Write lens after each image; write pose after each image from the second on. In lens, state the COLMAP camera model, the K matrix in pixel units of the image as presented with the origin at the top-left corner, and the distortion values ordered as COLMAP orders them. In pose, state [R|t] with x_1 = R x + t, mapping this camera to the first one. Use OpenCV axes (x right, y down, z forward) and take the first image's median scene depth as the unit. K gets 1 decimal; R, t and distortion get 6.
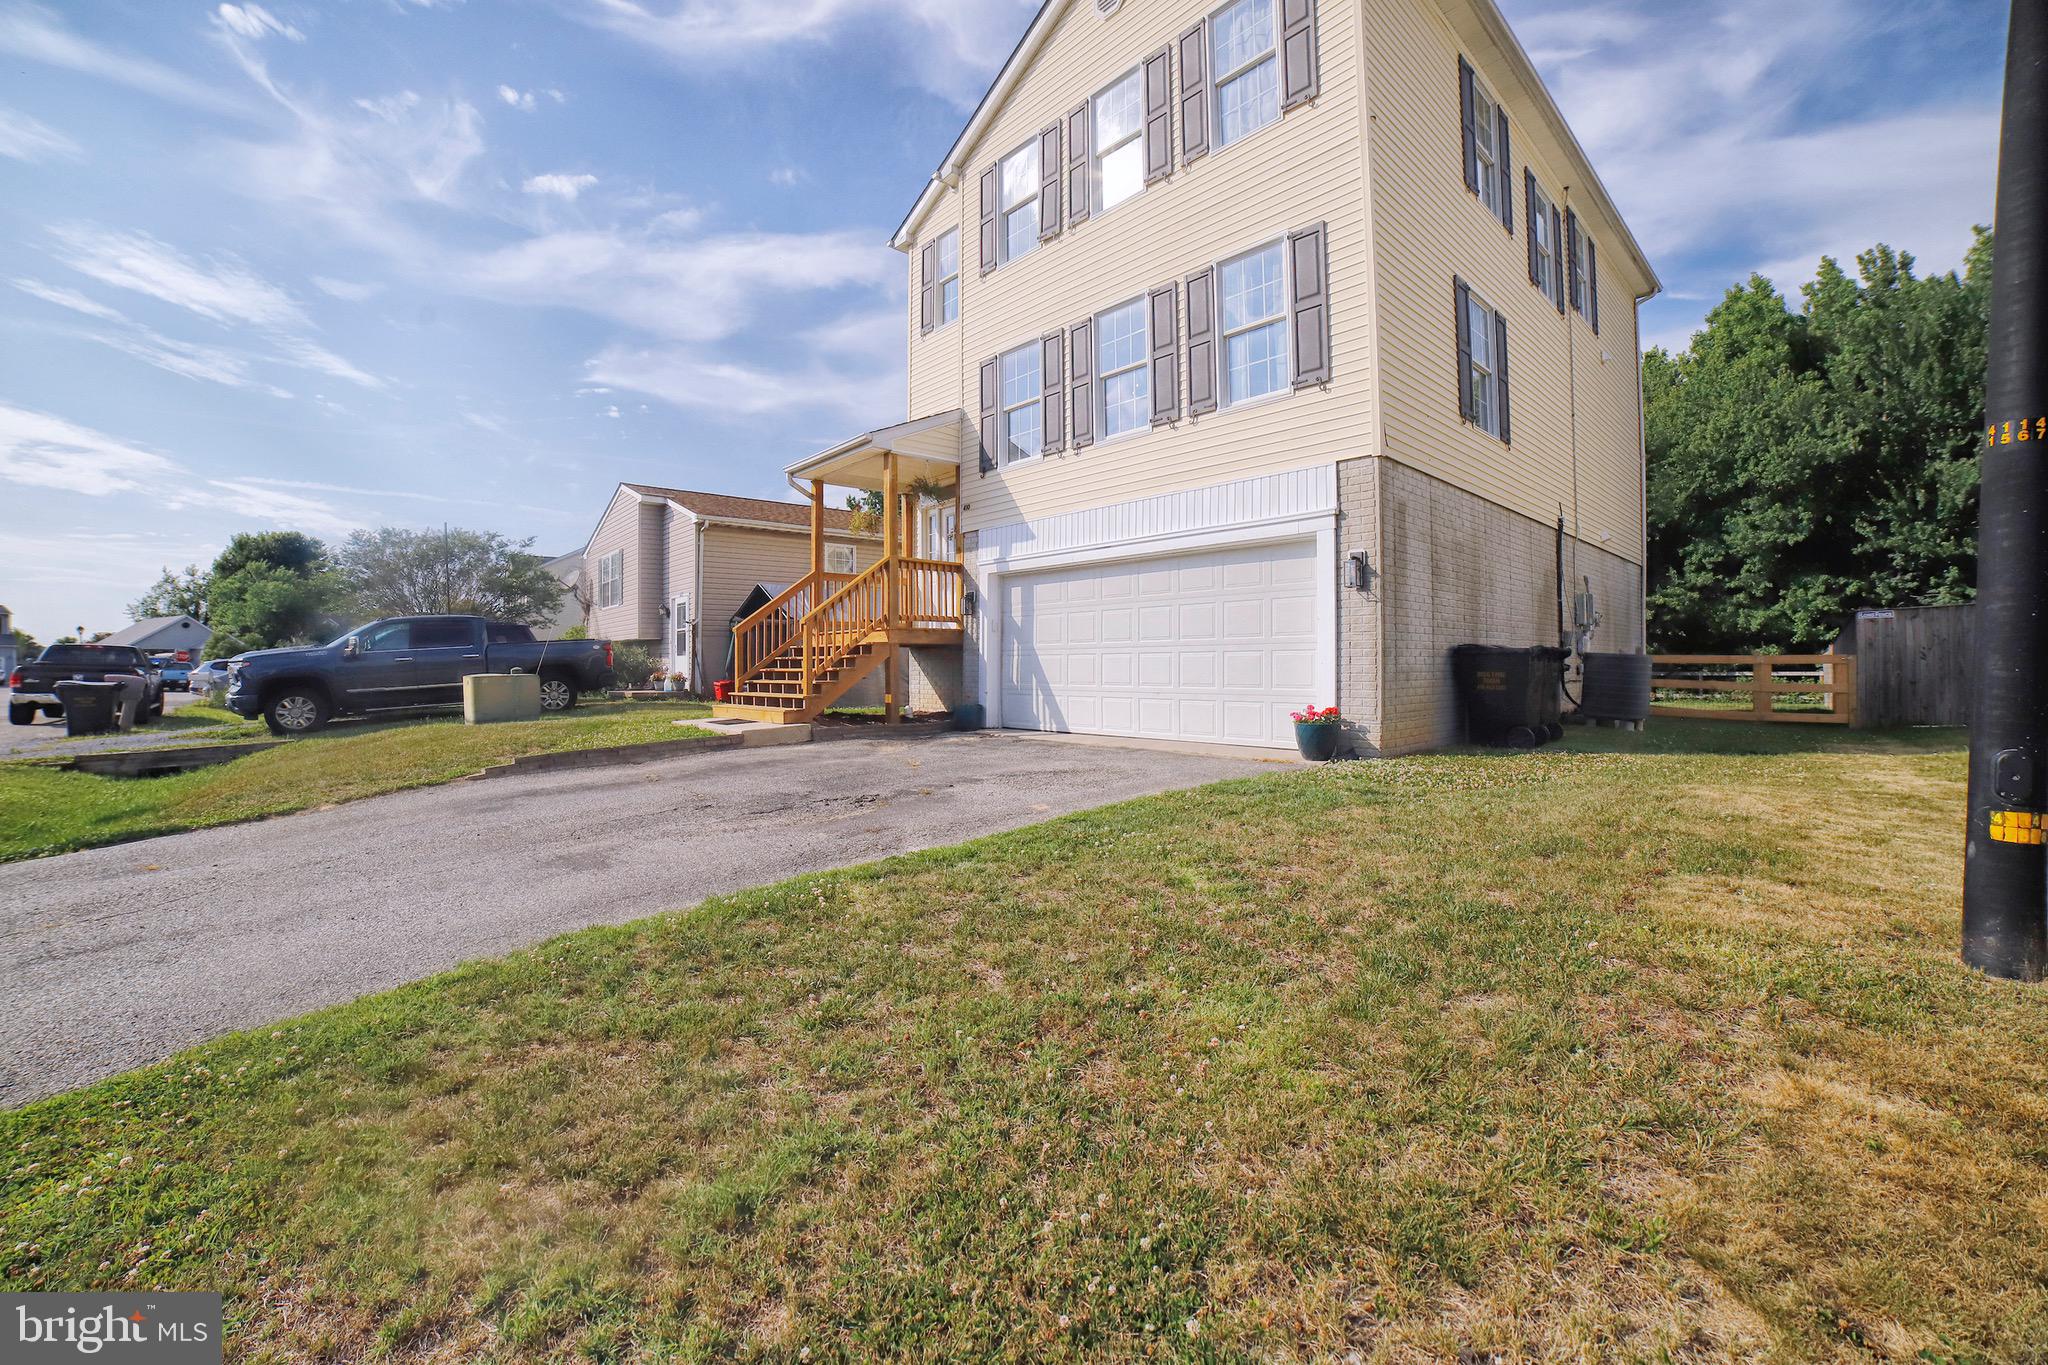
lens RADIAL K [[826.6, 0, 1023.2], [0, 826.6, 662.7], [0, 0, 1]] dist [-0.106314, 0.039252]
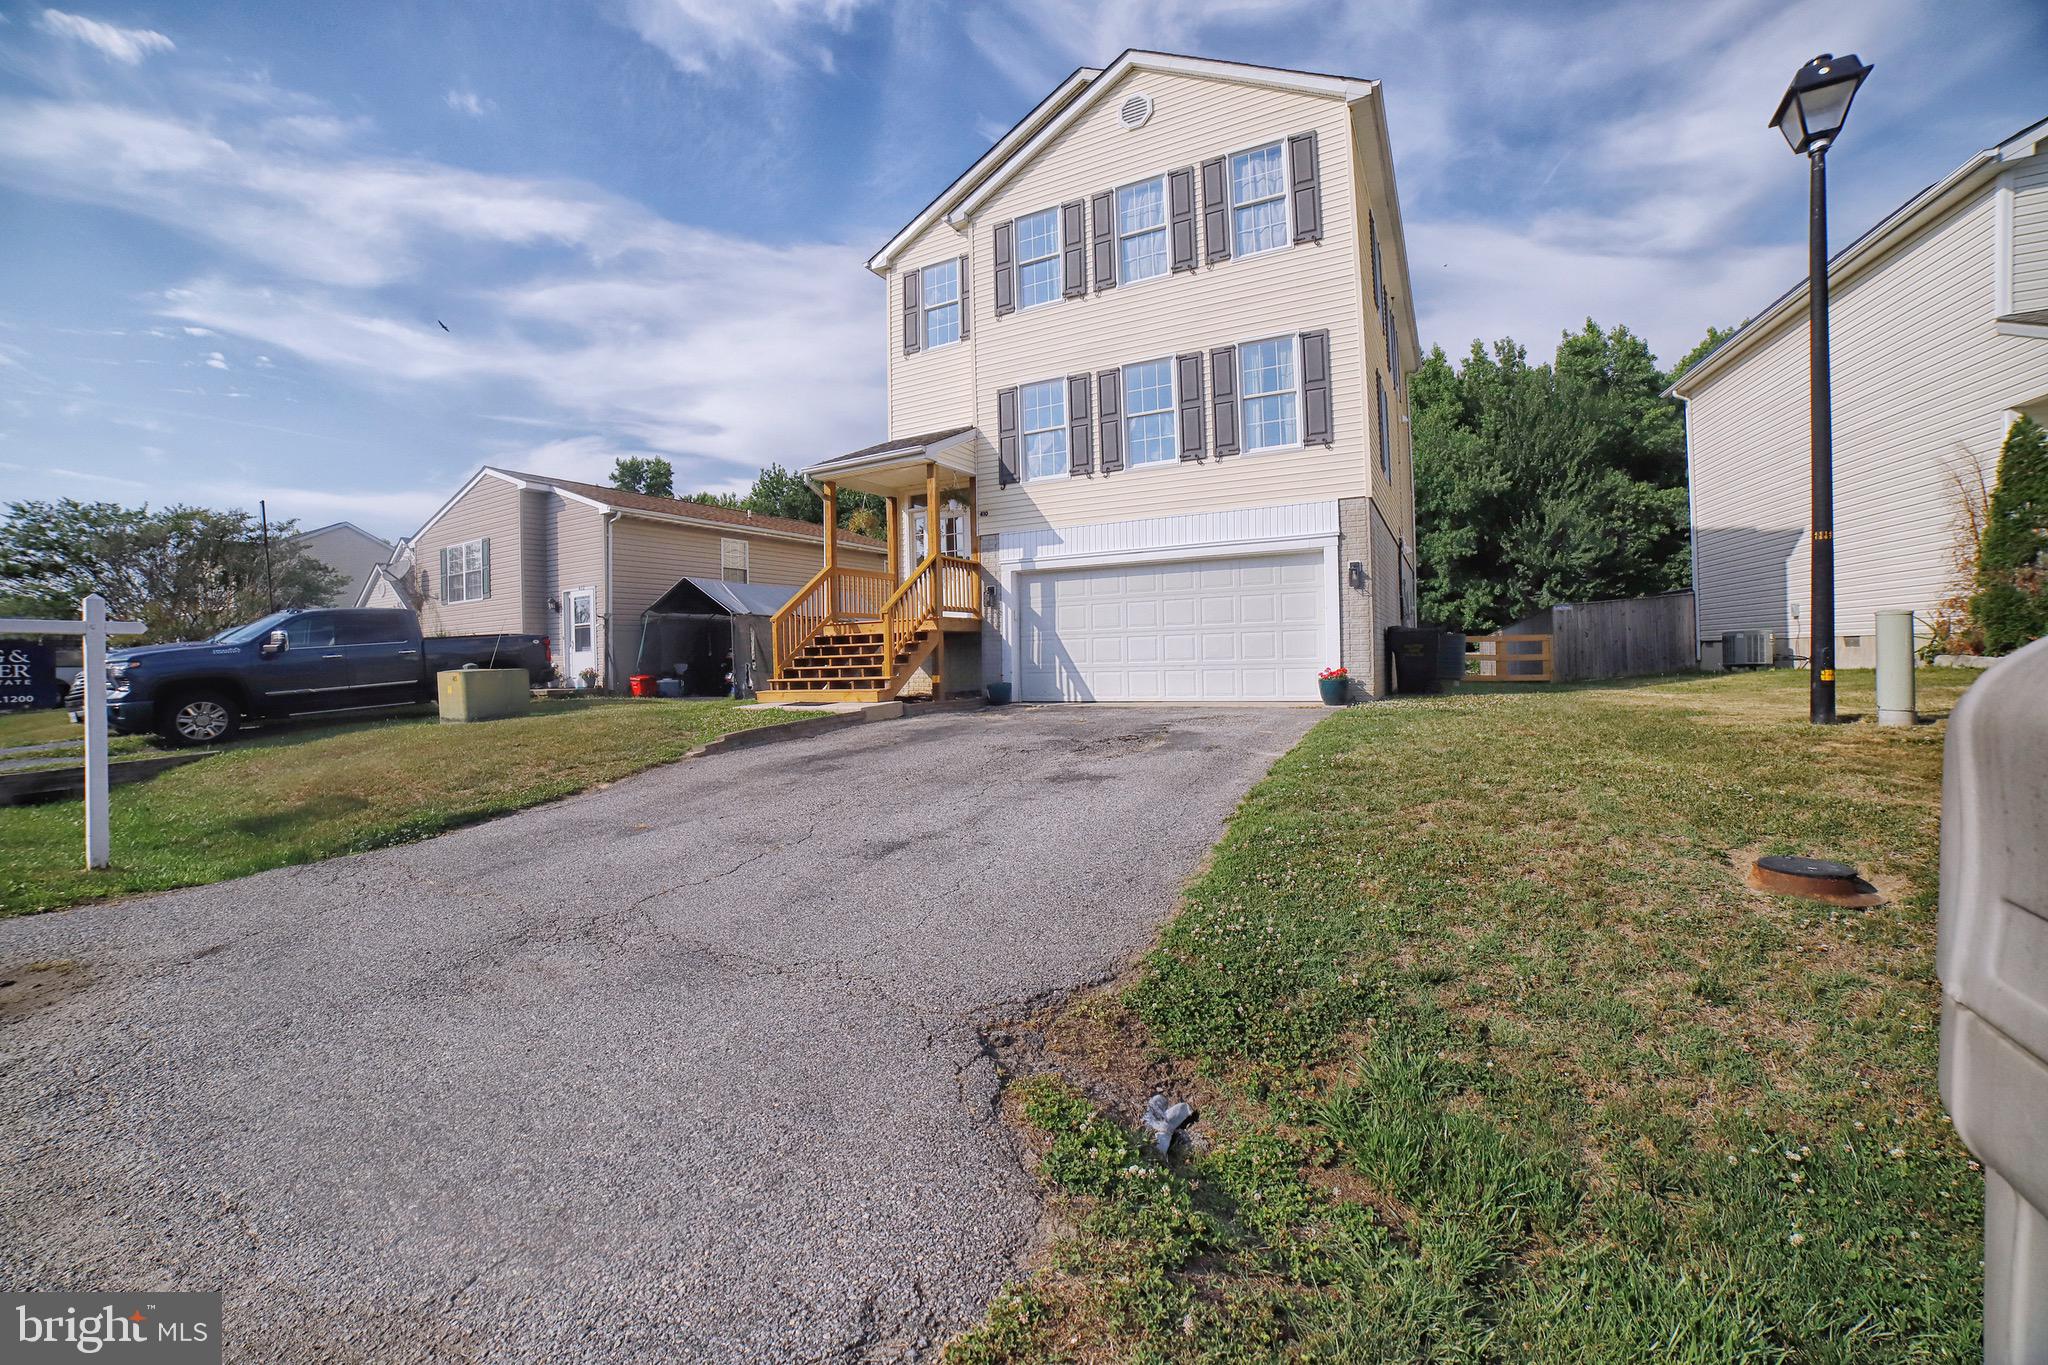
lens RADIAL K [[826.6, 0, 1023.2], [0, 826.6, 662.7], [0, 0, 1]] dist [-0.106314, 0.039252]
pose [[0.941852, -0.021310, 0.335352, -0.413956], [0.019718, 0.999772, 0.008152, 0.013230], [-0.335449, -0.001066, 0.942058, -0.114028]]
